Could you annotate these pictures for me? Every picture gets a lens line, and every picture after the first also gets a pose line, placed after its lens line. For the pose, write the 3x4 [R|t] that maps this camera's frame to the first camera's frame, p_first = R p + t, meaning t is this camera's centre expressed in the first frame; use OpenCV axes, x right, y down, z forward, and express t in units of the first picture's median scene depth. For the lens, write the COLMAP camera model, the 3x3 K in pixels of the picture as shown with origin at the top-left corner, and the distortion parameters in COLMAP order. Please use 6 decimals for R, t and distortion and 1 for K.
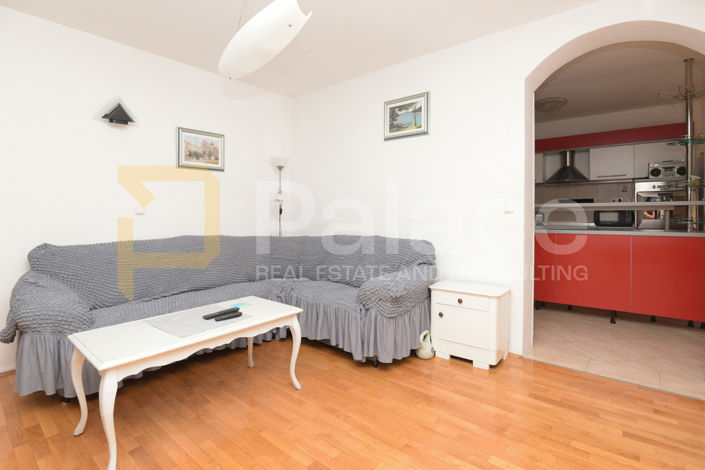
lens RADIAL K [[341.2, 0, 355.4], [0, 341.2, 214.8], [0, 0, 1]] dist [-0.013087, -0.006400]
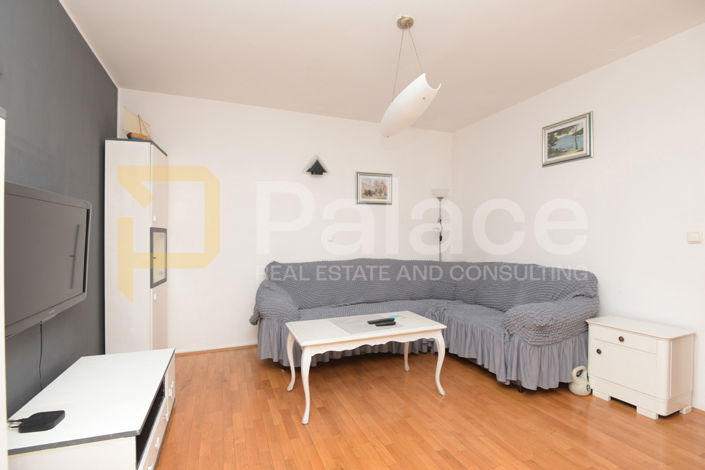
lens RADIAL K [[341.2, 0, 362.6], [0, 341.2, 230.0], [0, 0, 1]] dist [-0.013087, -0.006400]
pose [[0.882821, -0.008270, -0.469636, 0.121562], [-0.002283, 0.999758, -0.021896, -0.020061], [0.469703, 0.020403, 0.882589, -0.139831]]
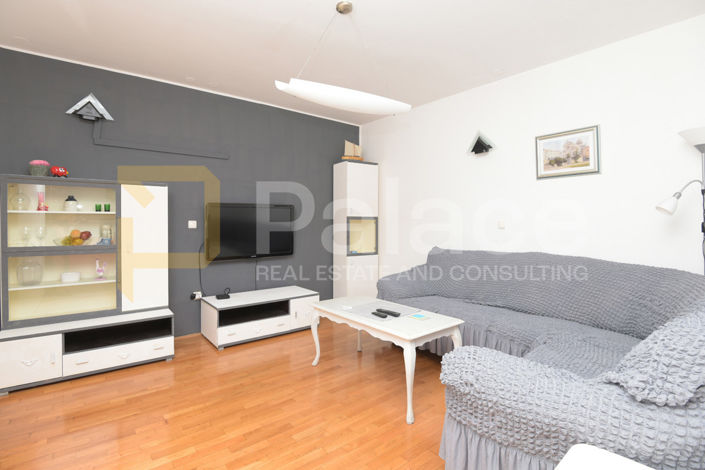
lens RADIAL K [[341.2, 0, 347.1], [0, 341.2, 212.3], [0, 0, 1]] dist [-0.013087, -0.006400]
pose [[-0.198690, -0.018597, -0.979886, 0.679640], [0.000302, 0.999819, -0.019037, -0.038896], [0.980062, -0.004078, -0.198649, 0.885567]]
